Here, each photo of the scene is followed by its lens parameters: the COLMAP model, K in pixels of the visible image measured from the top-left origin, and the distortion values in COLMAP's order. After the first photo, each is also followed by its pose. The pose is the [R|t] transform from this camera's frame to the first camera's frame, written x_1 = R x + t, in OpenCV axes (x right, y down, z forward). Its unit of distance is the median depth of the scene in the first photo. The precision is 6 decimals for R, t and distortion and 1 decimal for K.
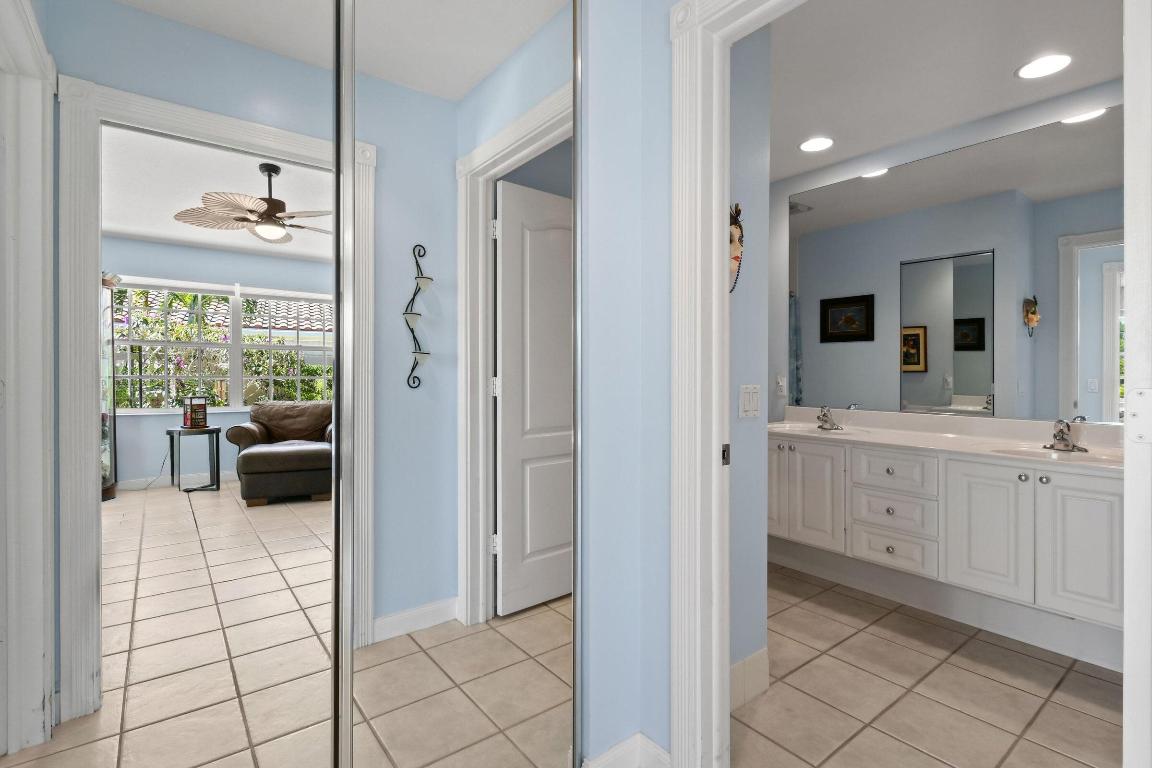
lens RADIAL K [[560.5, 0, 507.8], [0, 560.5, 368.1], [0, 0, 1]] dist [0.005852, -0.003862]
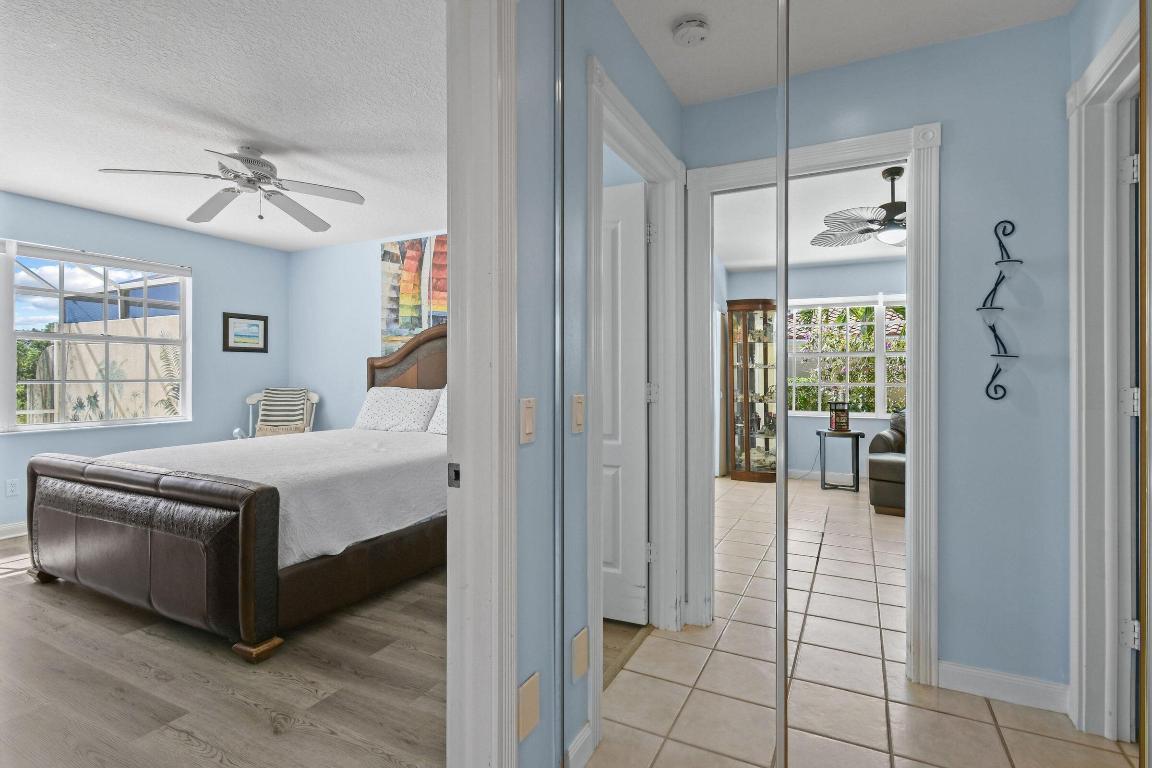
lens RADIAL K [[560.5, 0, 582.7], [0, 560.5, 378.1], [0, 0, 1]] dist [0.005852, -0.003862]
pose [[0.439743, -0.000489, -0.898124, 0.226405], [0.003866, 0.999992, 0.001348, 0.000904], [0.898115, -0.004065, 0.439741, 0.082384]]
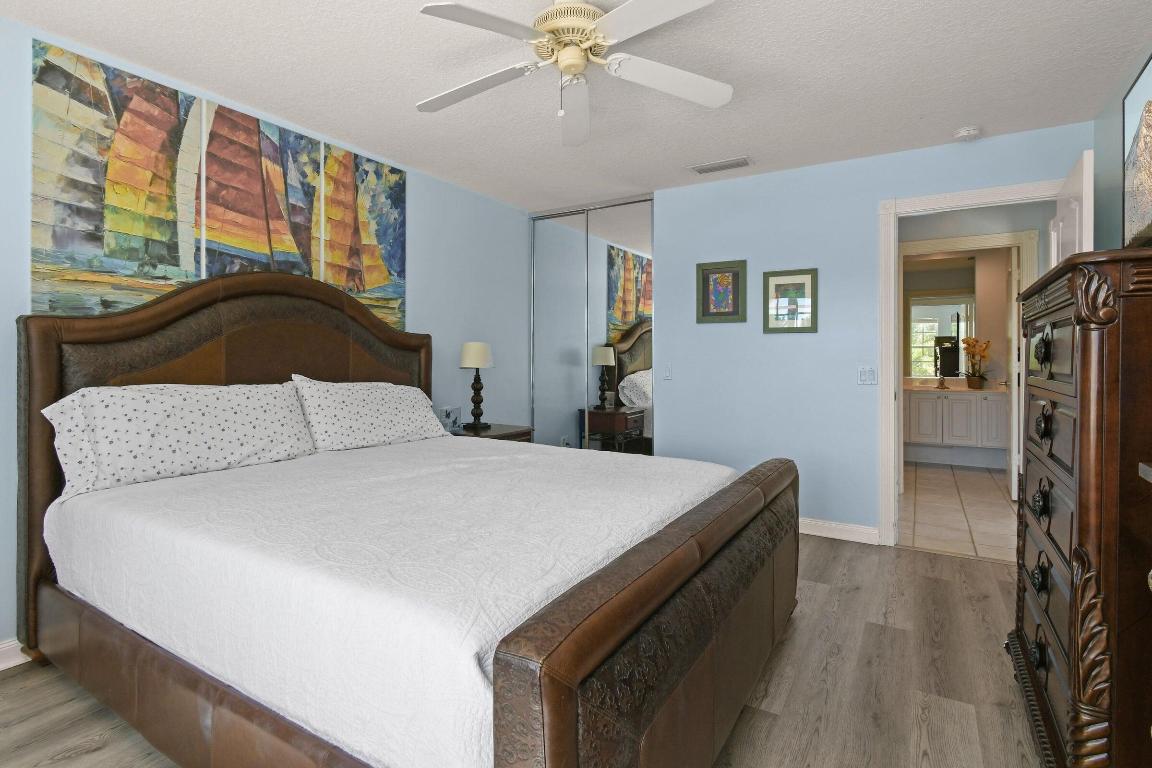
lens RADIAL K [[560.5, 0, 592.1], [0, 560.5, 360.3], [0, 0, 1]] dist [0.005852, -0.003862]
pose [[0.923962, -0.010383, 0.382344, -1.662941], [0.008158, 0.999939, 0.007440, -0.009169], [-0.382398, -0.003755, 0.923990, -0.859370]]
